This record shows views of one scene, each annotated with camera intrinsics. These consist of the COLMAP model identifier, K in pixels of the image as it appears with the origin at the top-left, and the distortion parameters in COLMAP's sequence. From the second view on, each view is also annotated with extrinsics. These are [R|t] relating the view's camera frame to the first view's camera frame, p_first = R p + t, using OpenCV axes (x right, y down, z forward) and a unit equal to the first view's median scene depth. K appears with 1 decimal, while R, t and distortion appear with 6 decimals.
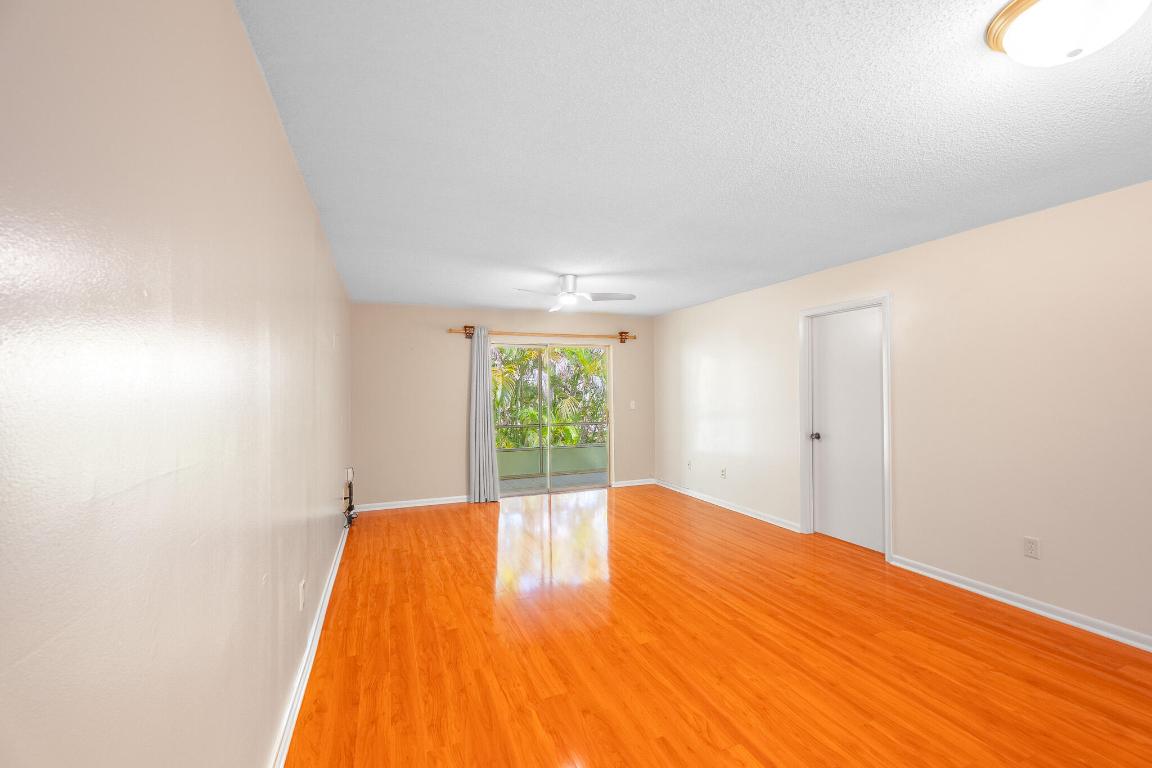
lens RADIAL K [[482.0, 0, 582.8], [0, 482.0, 386.9], [0, 0, 1]] dist [0.008387, 0.000045]
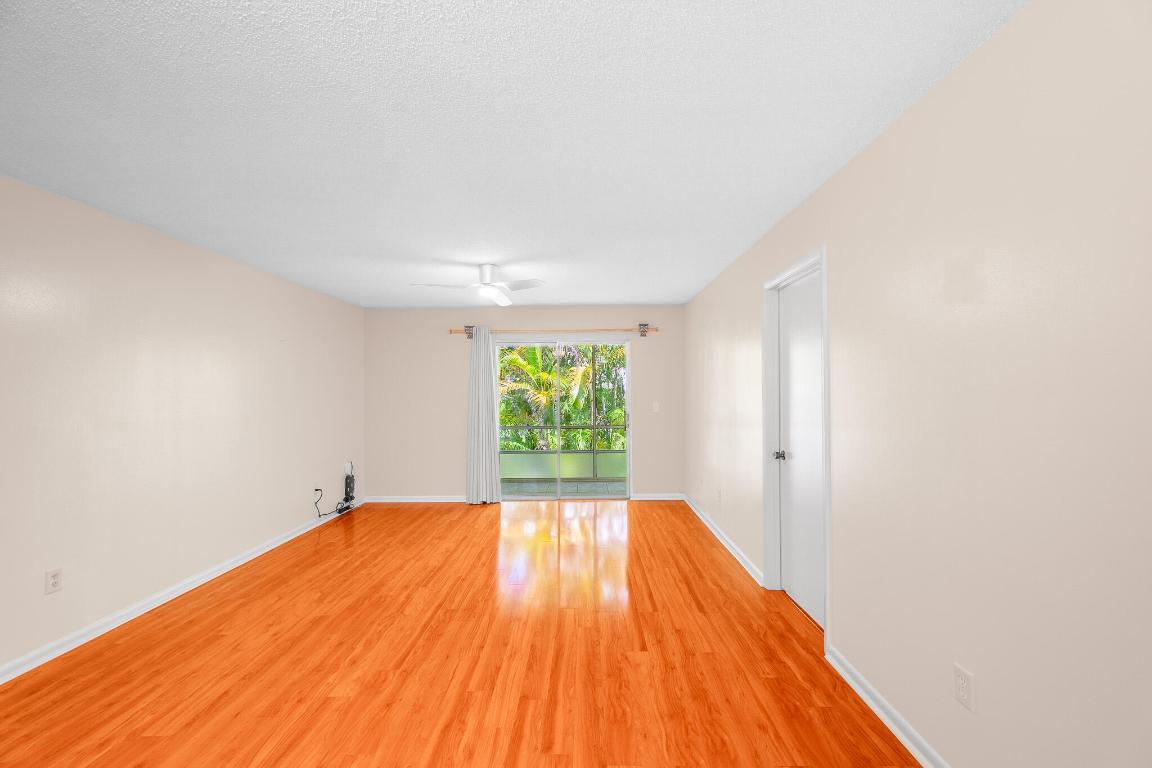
lens RADIAL K [[482.0, 0, 582.8], [0, 482.0, 386.9], [0, 0, 1]] dist [0.008387, 0.000045]
pose [[0.924968, -0.001146, -0.380043, 0.581753], [0.002755, 0.999989, 0.003690, -0.004898], [0.380034, -0.004460, 0.924962, 0.269338]]
